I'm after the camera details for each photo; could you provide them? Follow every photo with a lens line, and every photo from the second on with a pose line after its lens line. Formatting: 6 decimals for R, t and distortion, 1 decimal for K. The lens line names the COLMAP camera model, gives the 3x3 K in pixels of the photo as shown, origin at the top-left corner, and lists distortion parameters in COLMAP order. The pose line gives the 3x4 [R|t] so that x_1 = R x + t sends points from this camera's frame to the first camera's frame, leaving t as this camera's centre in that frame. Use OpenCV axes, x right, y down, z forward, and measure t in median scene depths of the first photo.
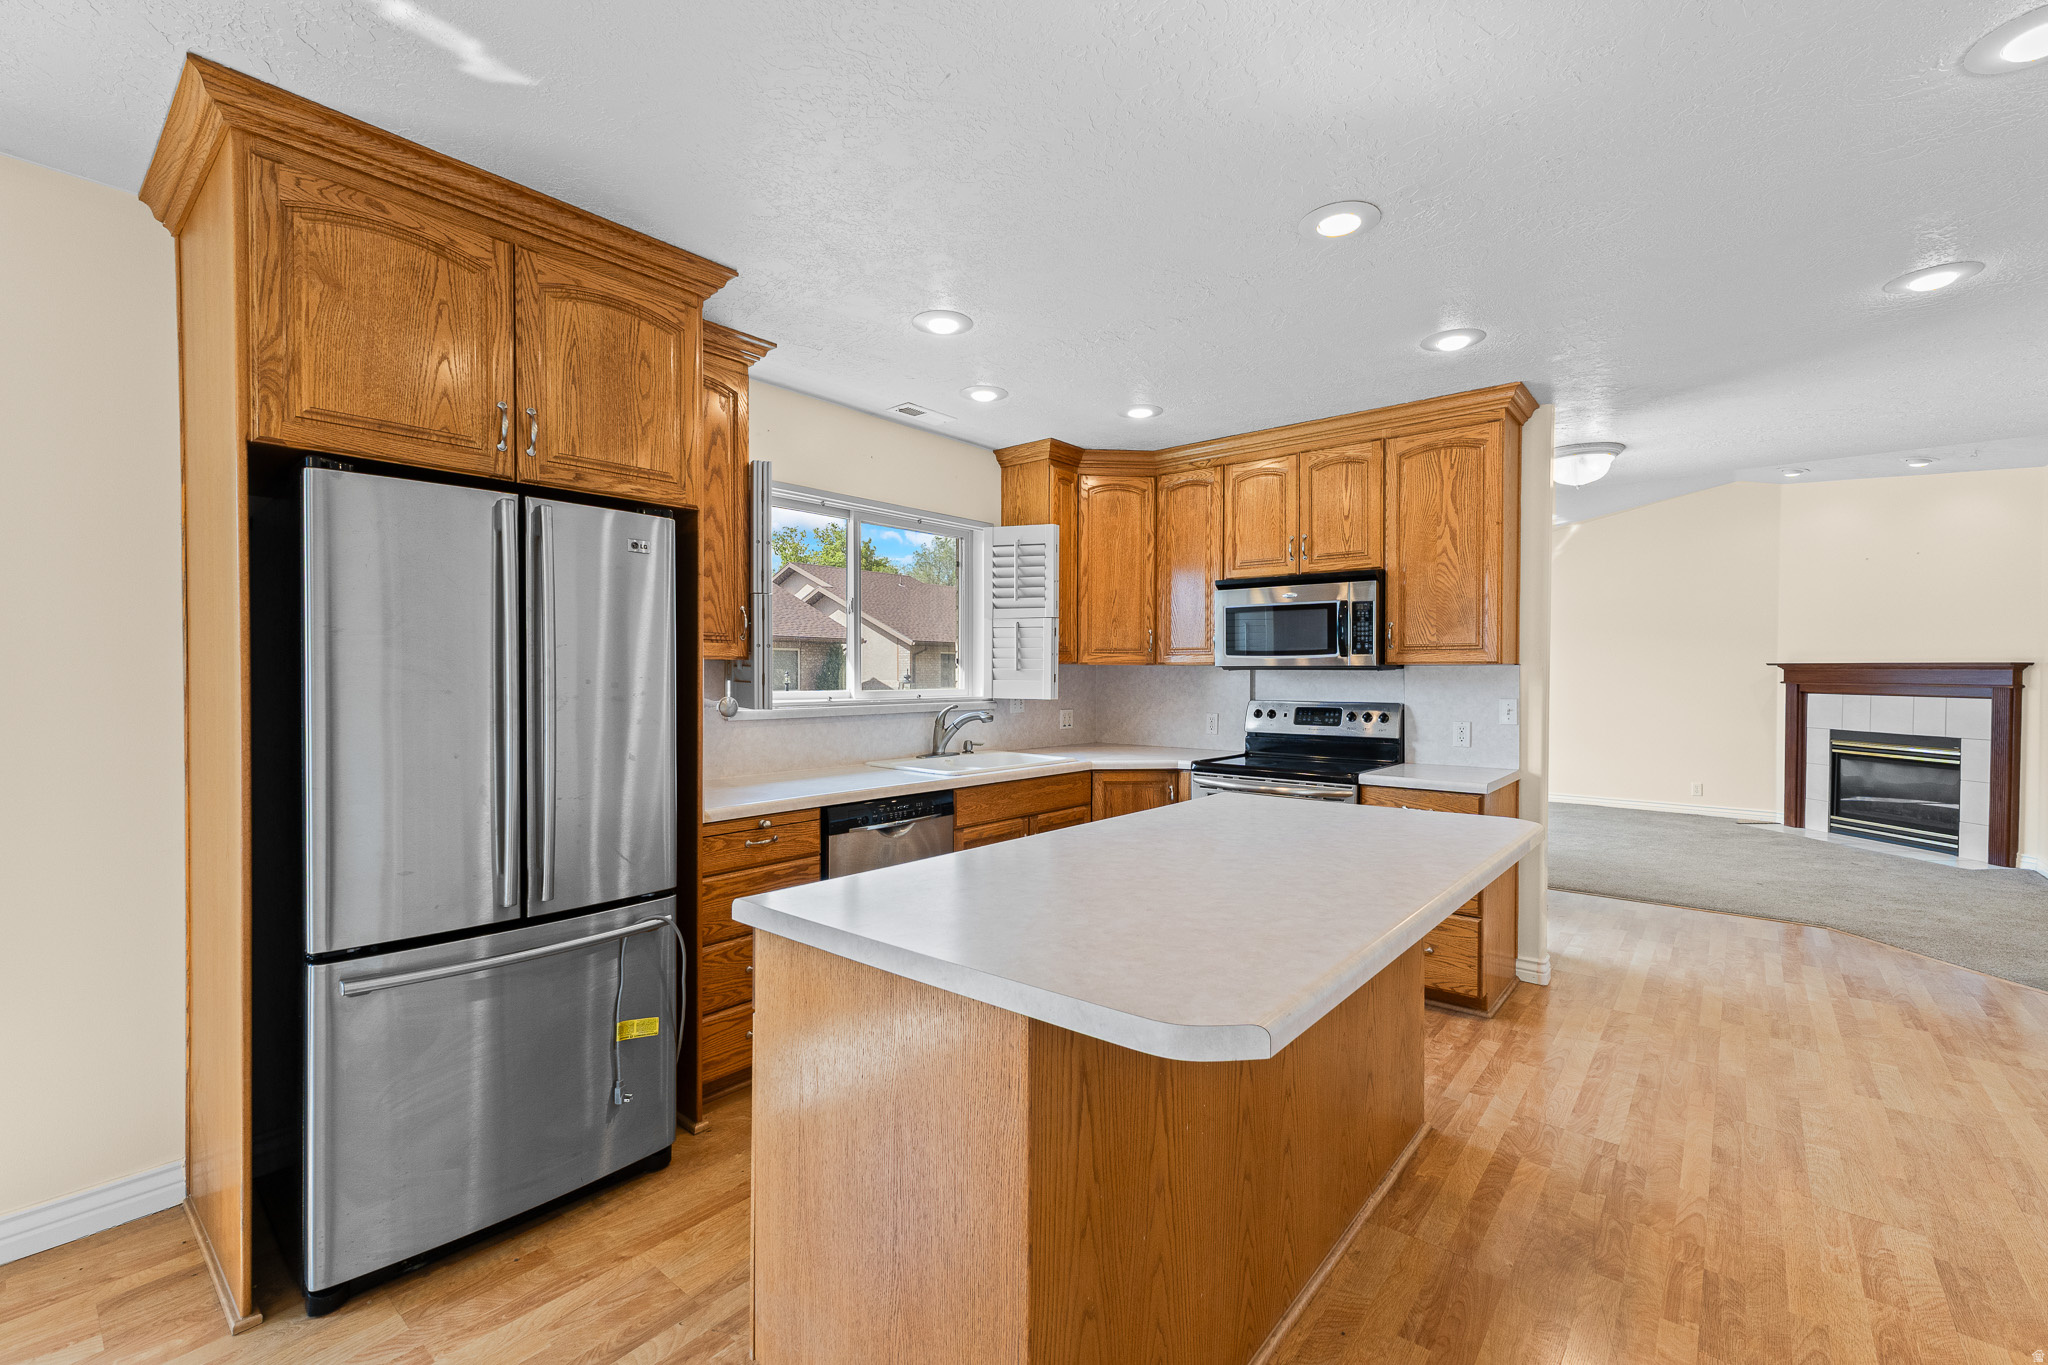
lens RADIAL K [[875.9, 0, 1016.6], [0, 875.9, 682.8], [0, 0, 1]] dist [0.018892, 0.000642]
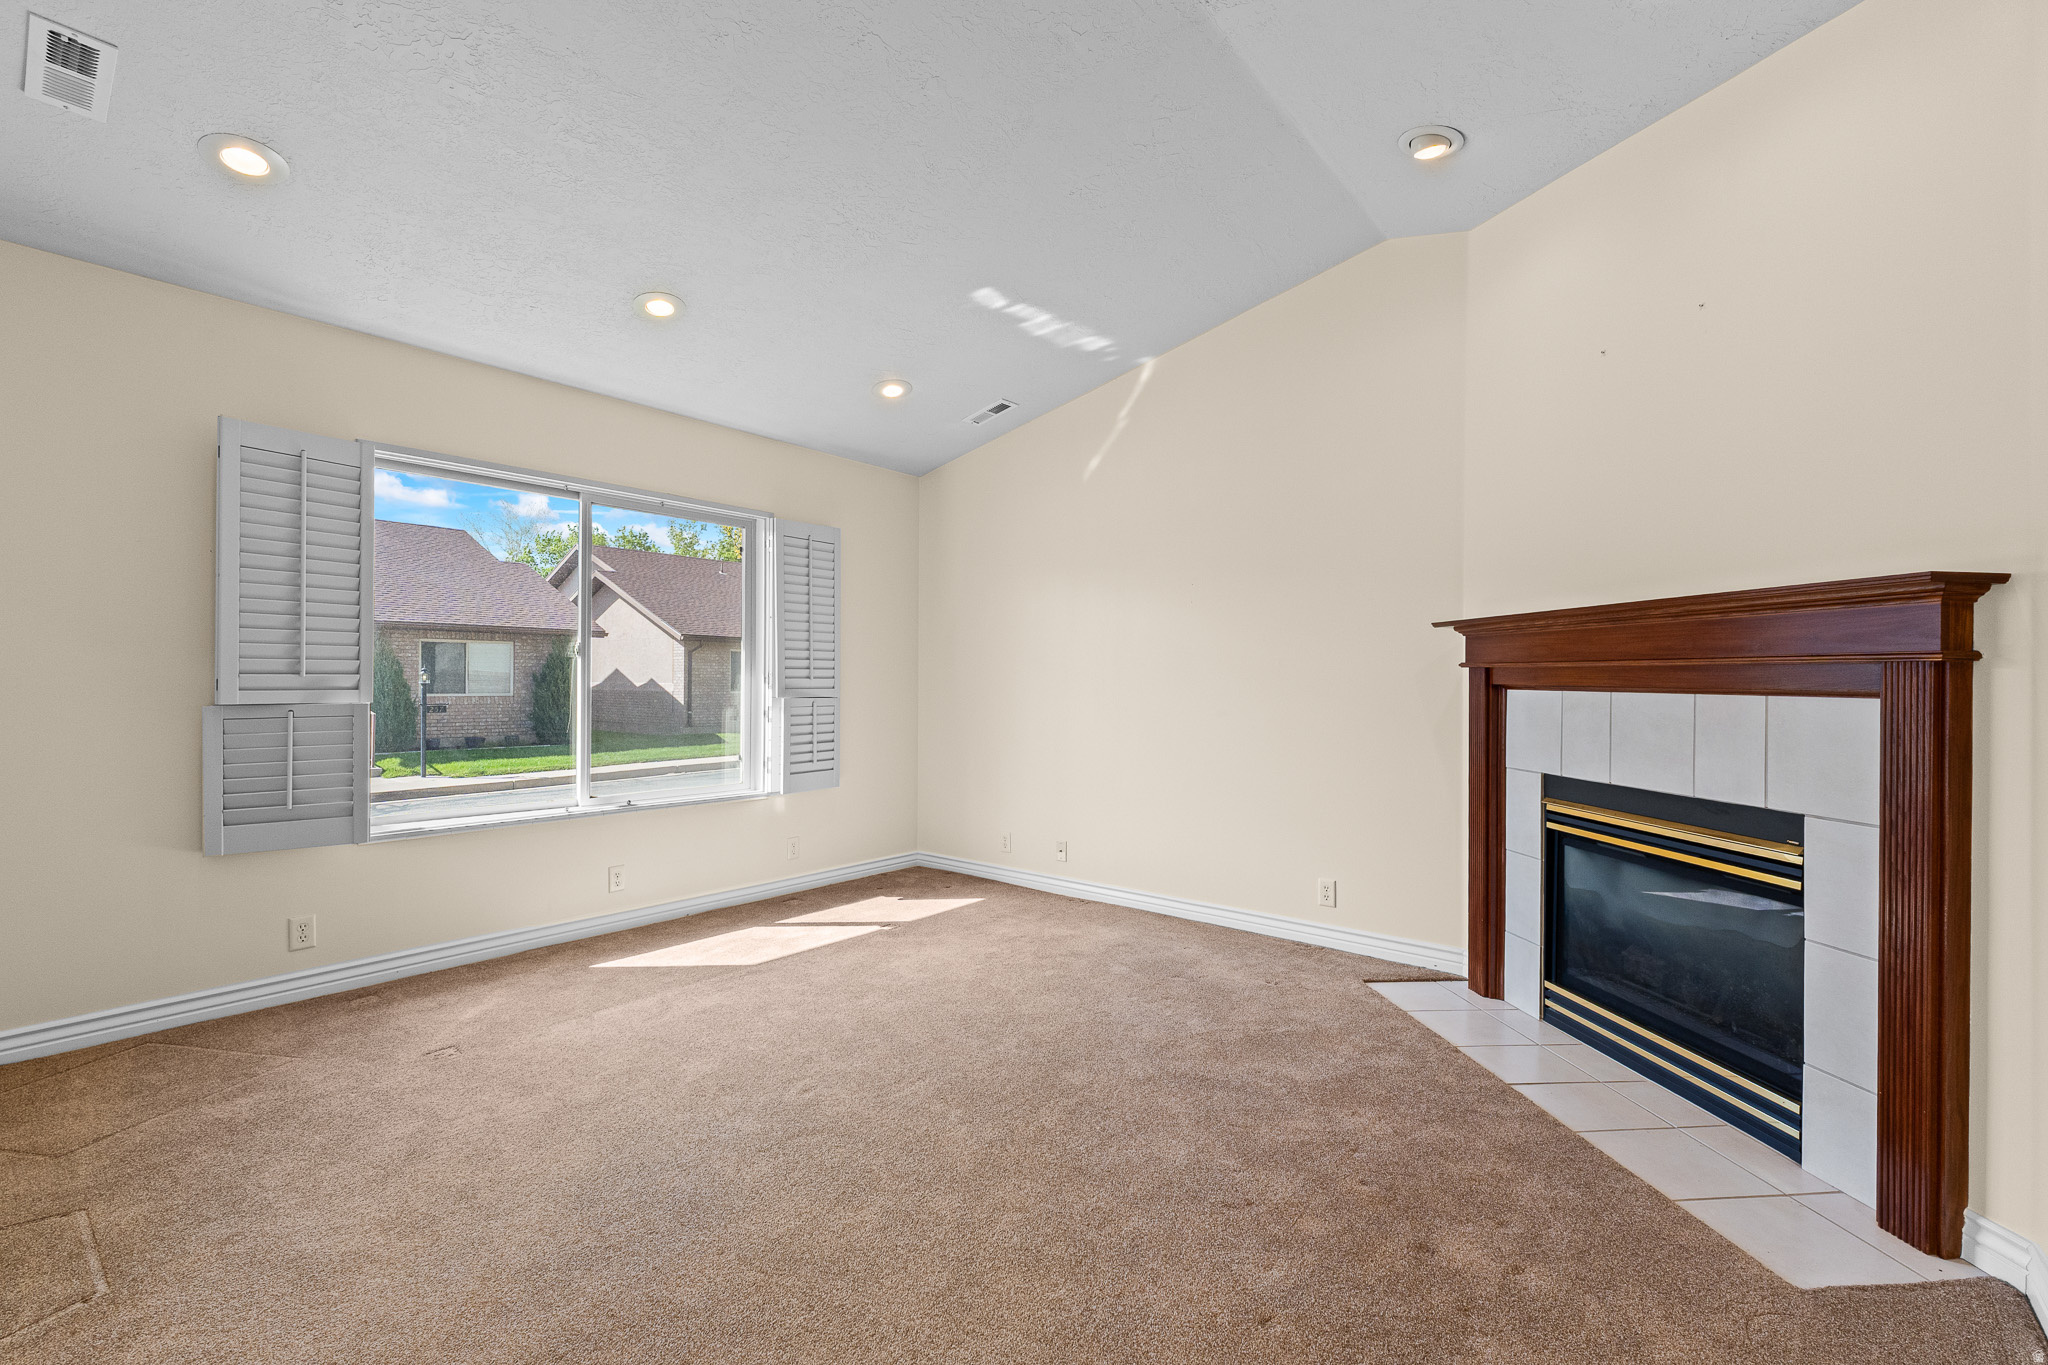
lens RADIAL K [[875.9, 0, 1030.4], [0, 875.9, 683.9], [0, 0, 1]] dist [0.018892, 0.000642]
pose [[0.999942, 0.005039, 0.009554, 0.691083], [-0.004951, 0.999946, -0.009151, 0.015398], [-0.009600, 0.009103, 0.999912, 0.606208]]
